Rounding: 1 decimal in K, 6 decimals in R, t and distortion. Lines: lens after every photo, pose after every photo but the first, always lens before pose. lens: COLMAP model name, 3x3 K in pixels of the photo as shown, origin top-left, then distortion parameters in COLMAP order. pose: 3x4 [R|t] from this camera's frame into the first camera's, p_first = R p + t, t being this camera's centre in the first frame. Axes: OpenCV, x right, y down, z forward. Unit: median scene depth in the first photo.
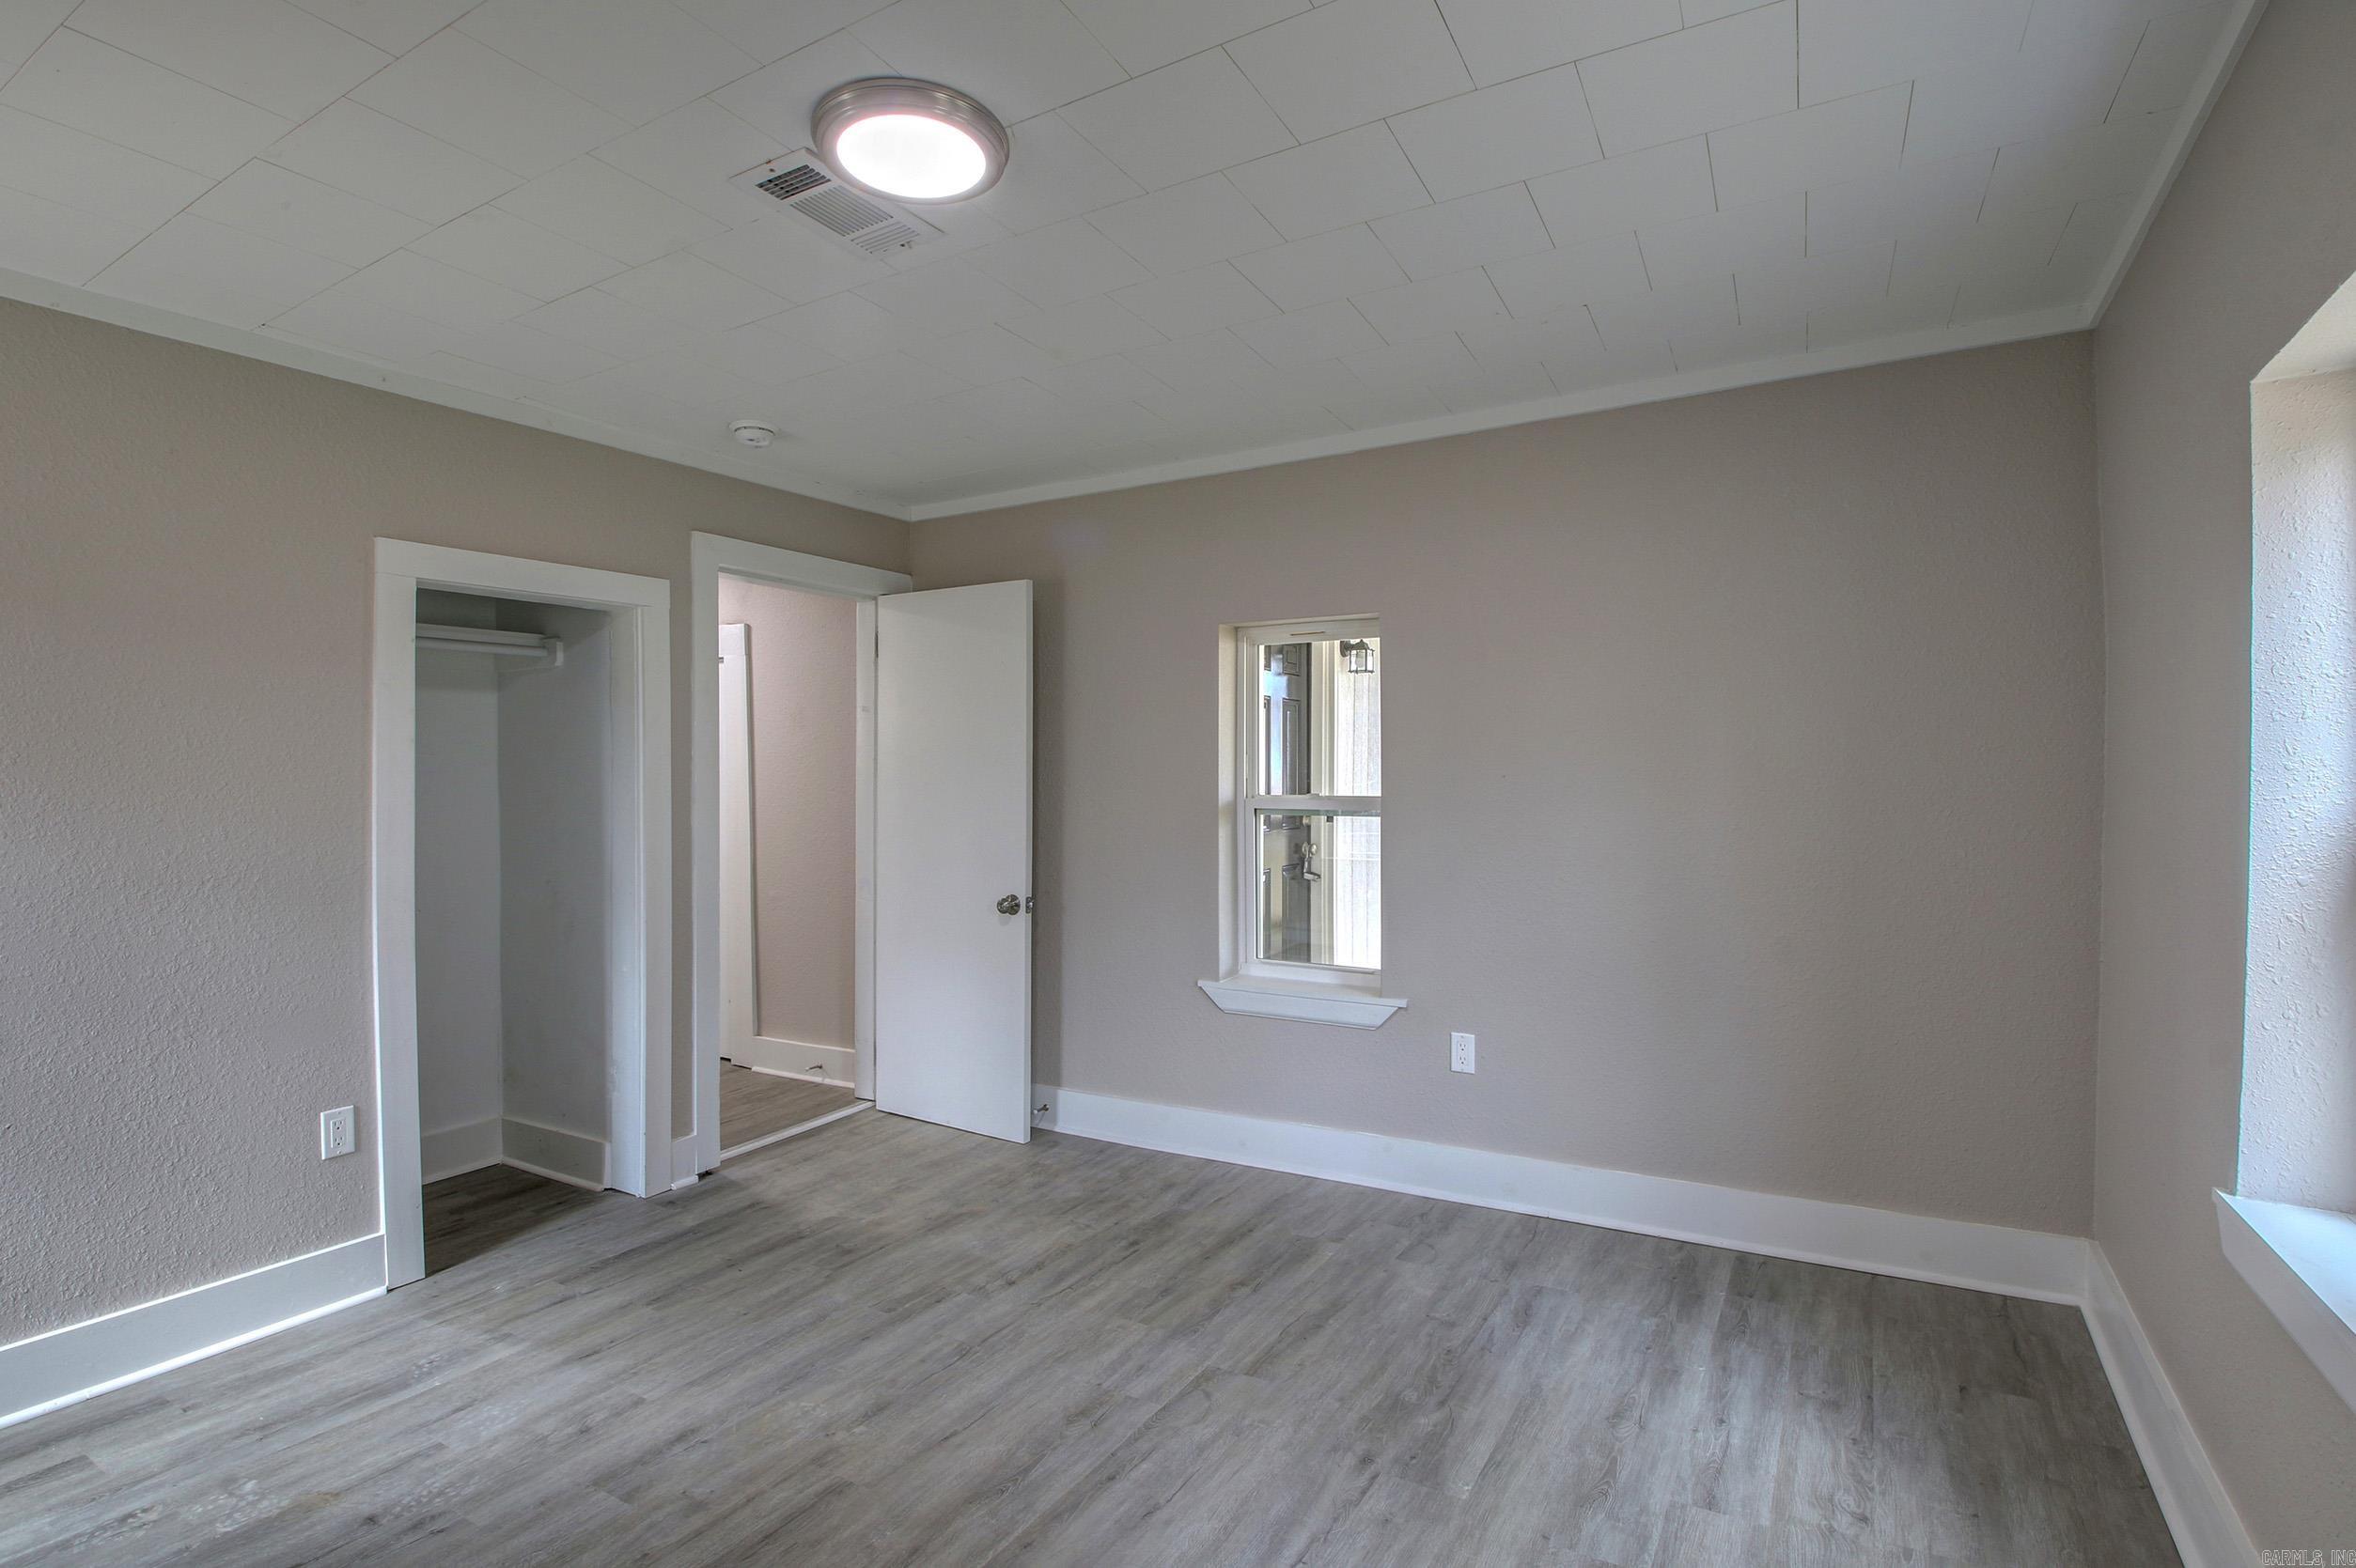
lens RADIAL K [[1114.6, 0, 1174.2], [0, 1114.6, 800.9], [0, 0, 1]] dist [0.013373, -0.023037]
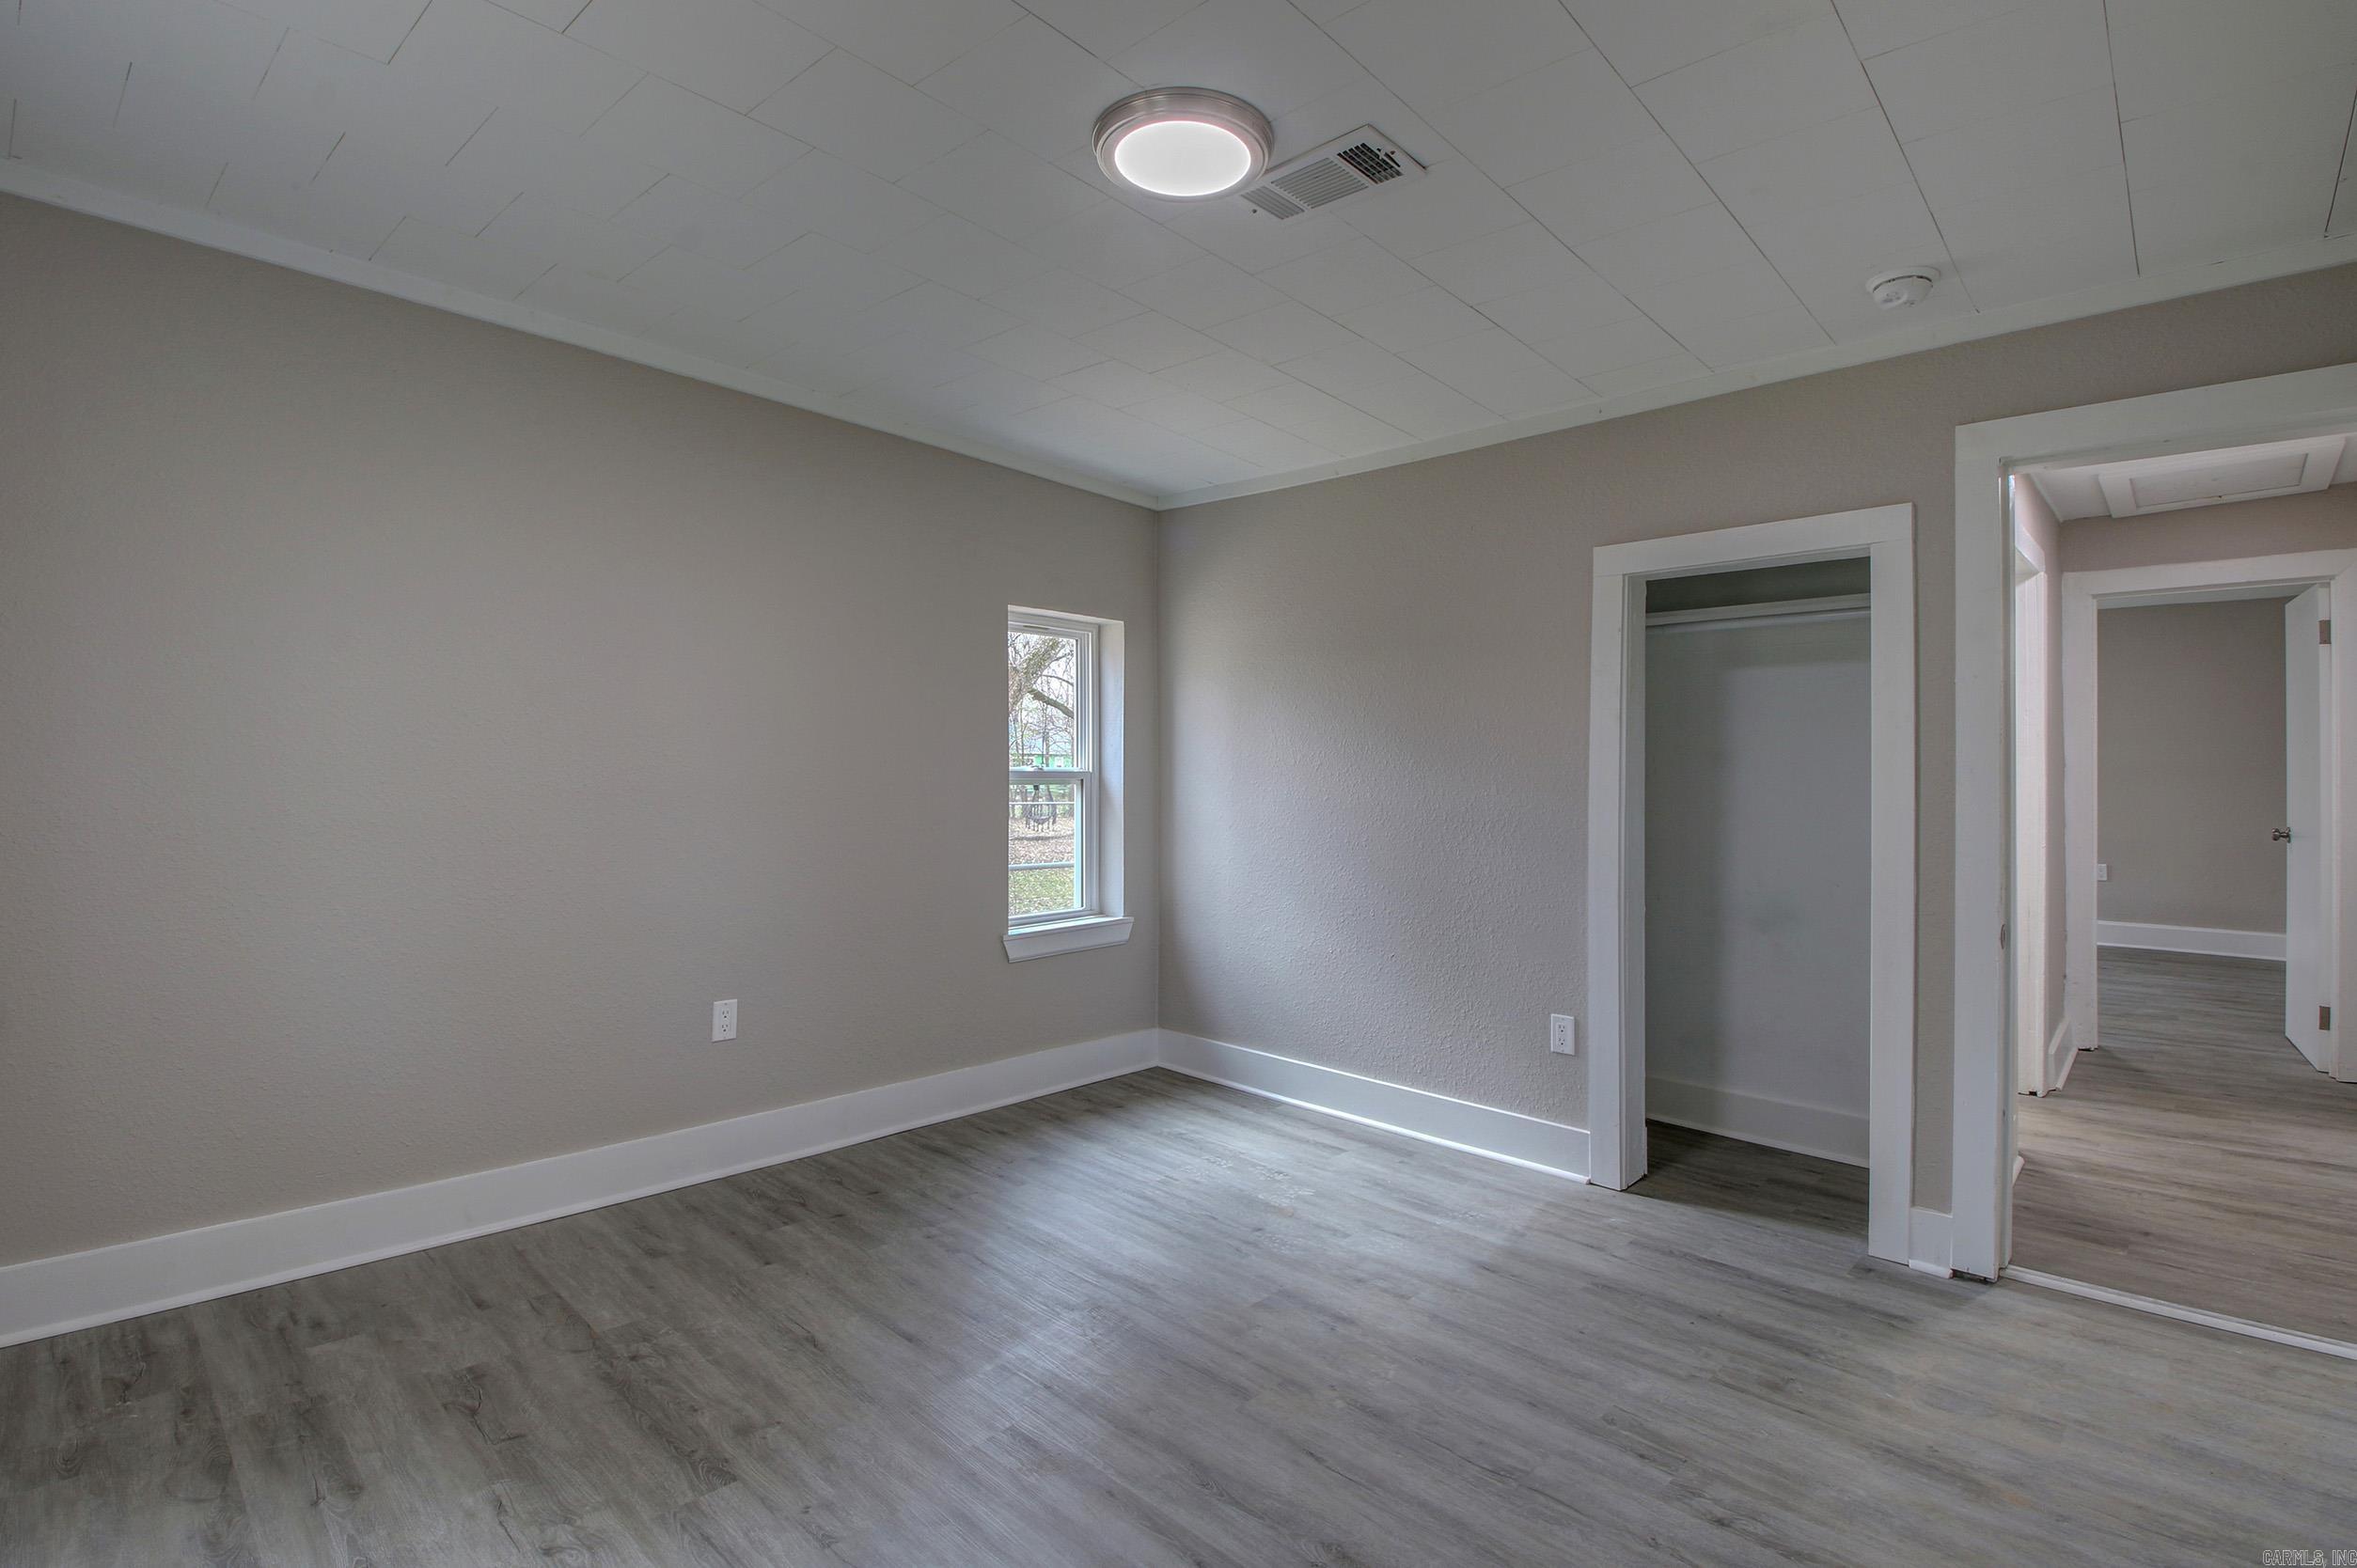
lens RADIAL K [[1115.2, 0, 1178.1], [0, 1115.2, 781.8], [0, 0, 1]] dist [0.013373, -0.023037]
pose [[-0.221732, 0.018403, -0.974934, 0.593952], [-0.023655, 0.999426, 0.024246, -0.005853], [0.974821, 0.028438, -0.221169, 0.898834]]
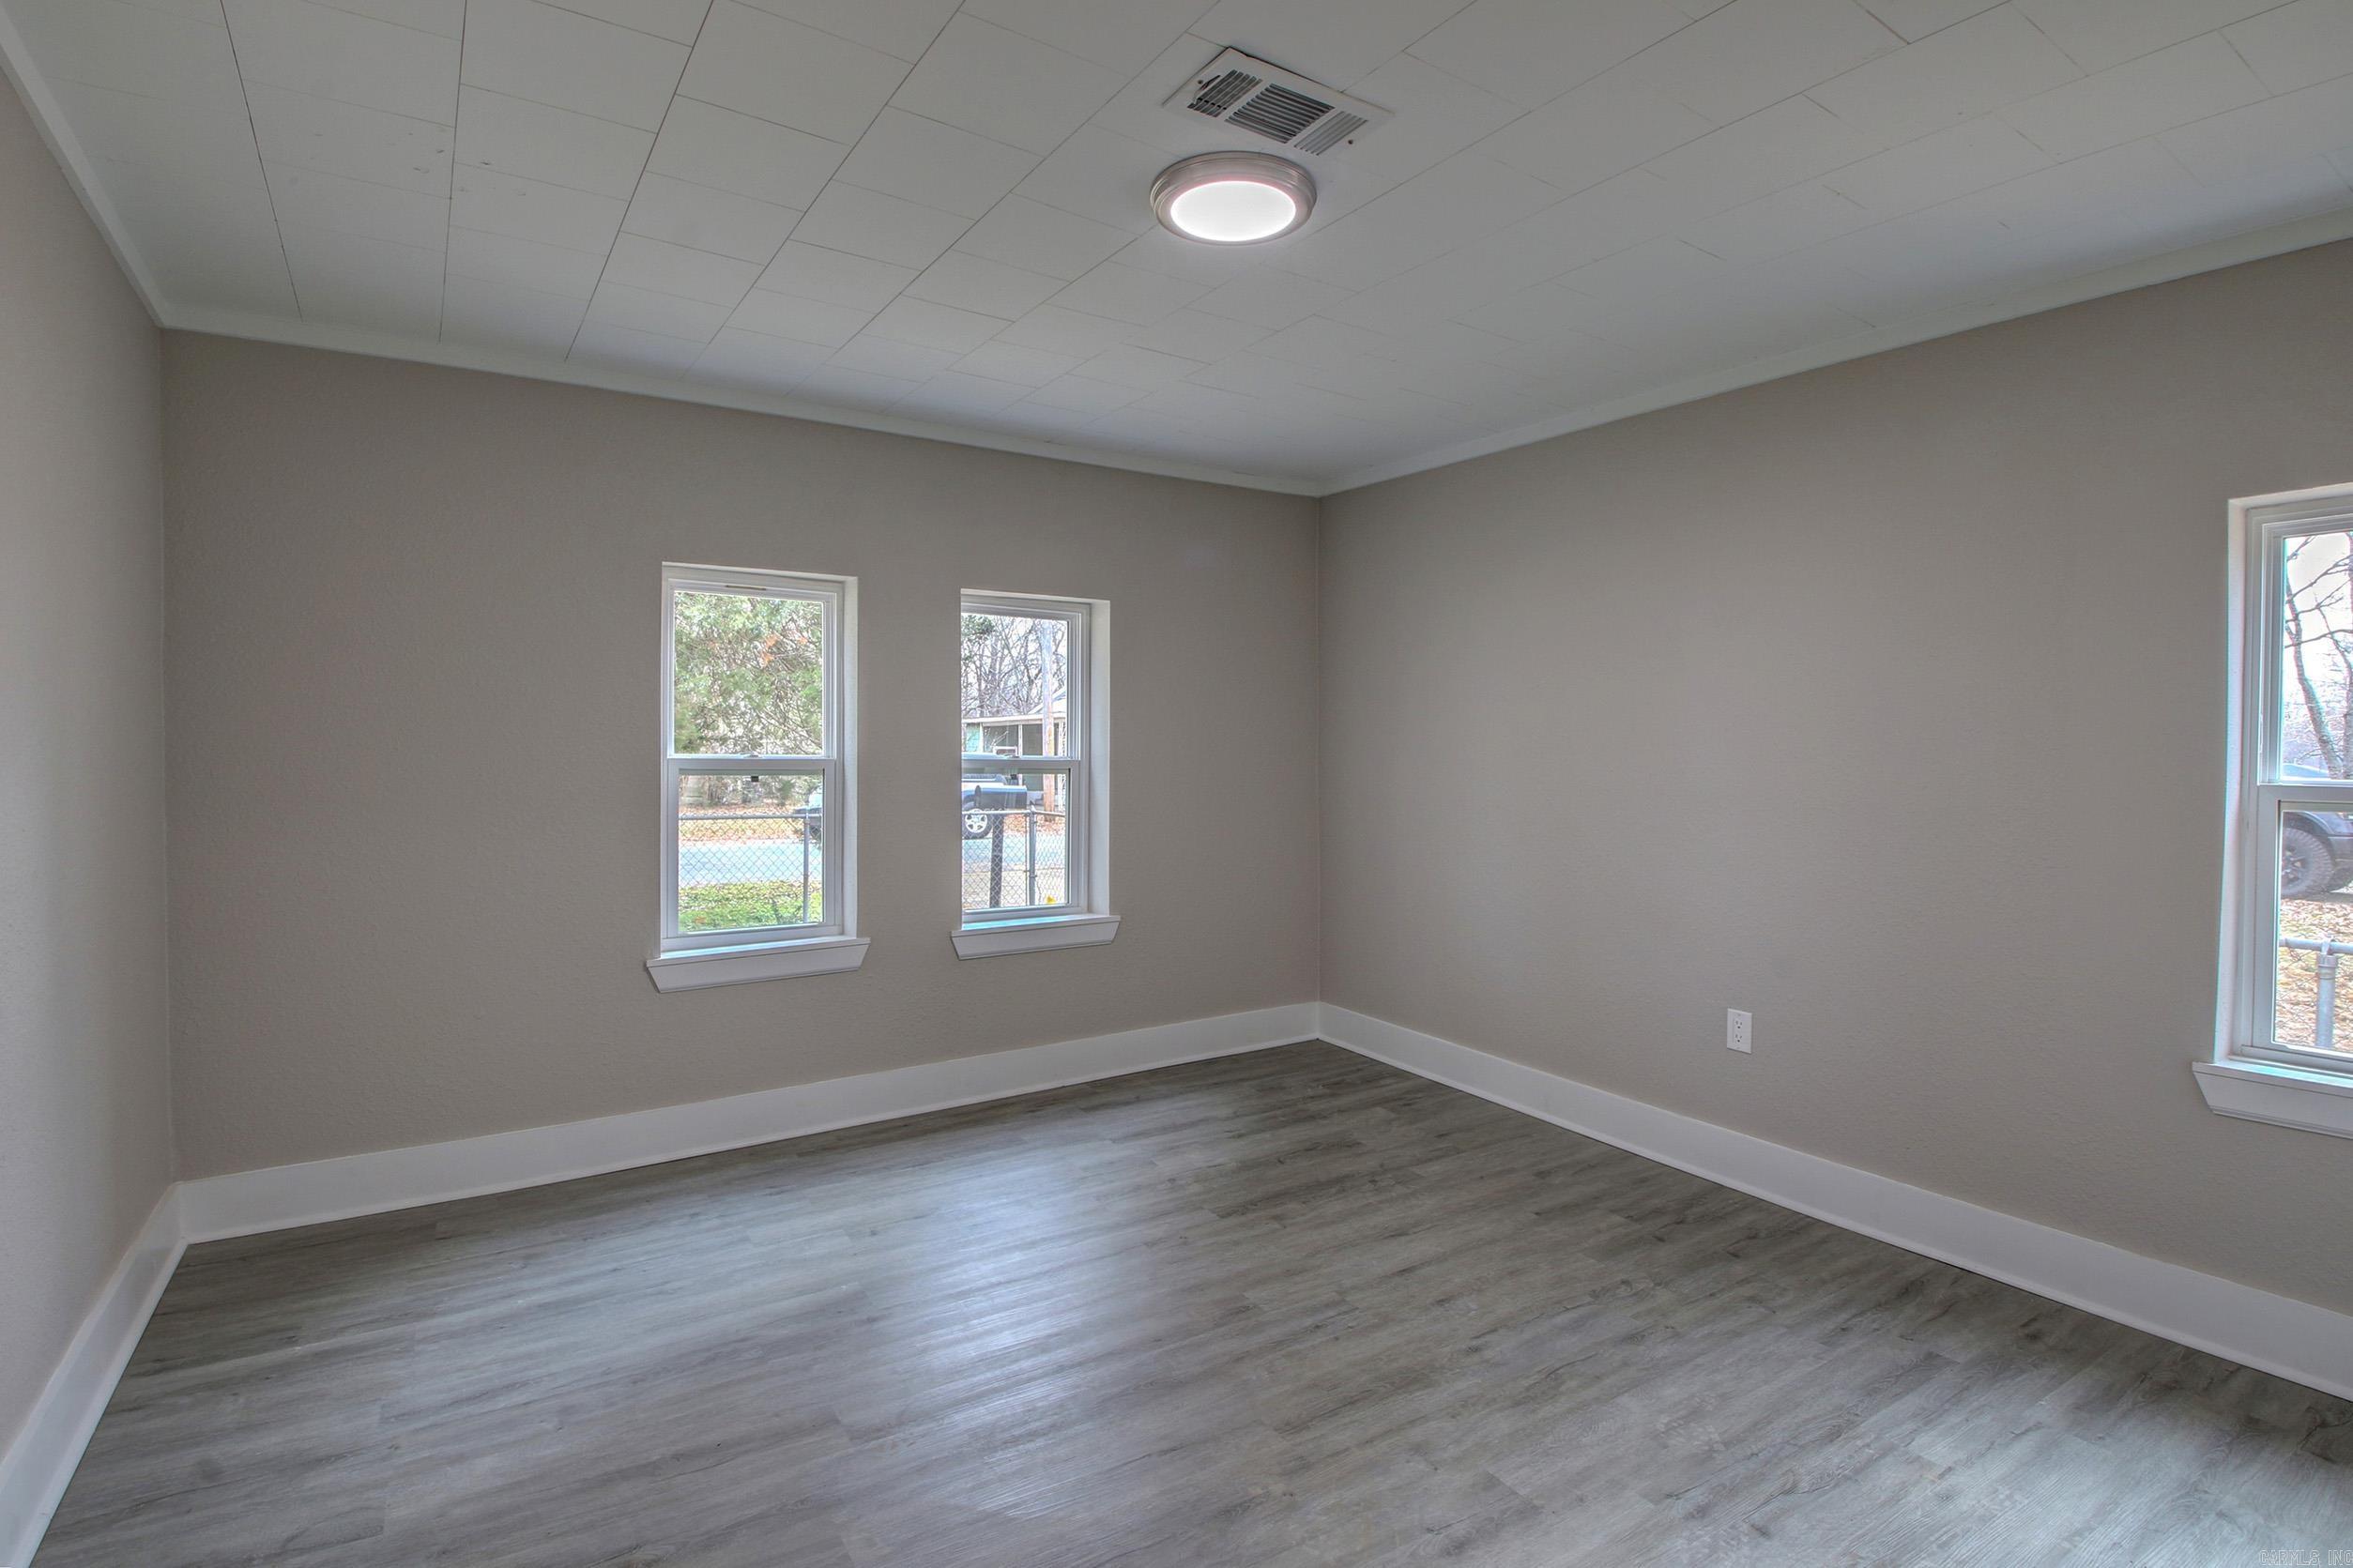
lens RADIAL K [[1113.3, 0, 1176.8], [0, 1113.3, 793.8], [0, 0, 1]] dist [0.013373, -0.023037]
pose [[-0.893346, -0.010709, 0.449241, -0.517125], [0.009389, 0.999053, 0.042486, -0.016445], [-0.449271, 0.042172, -0.892400, 1.507186]]
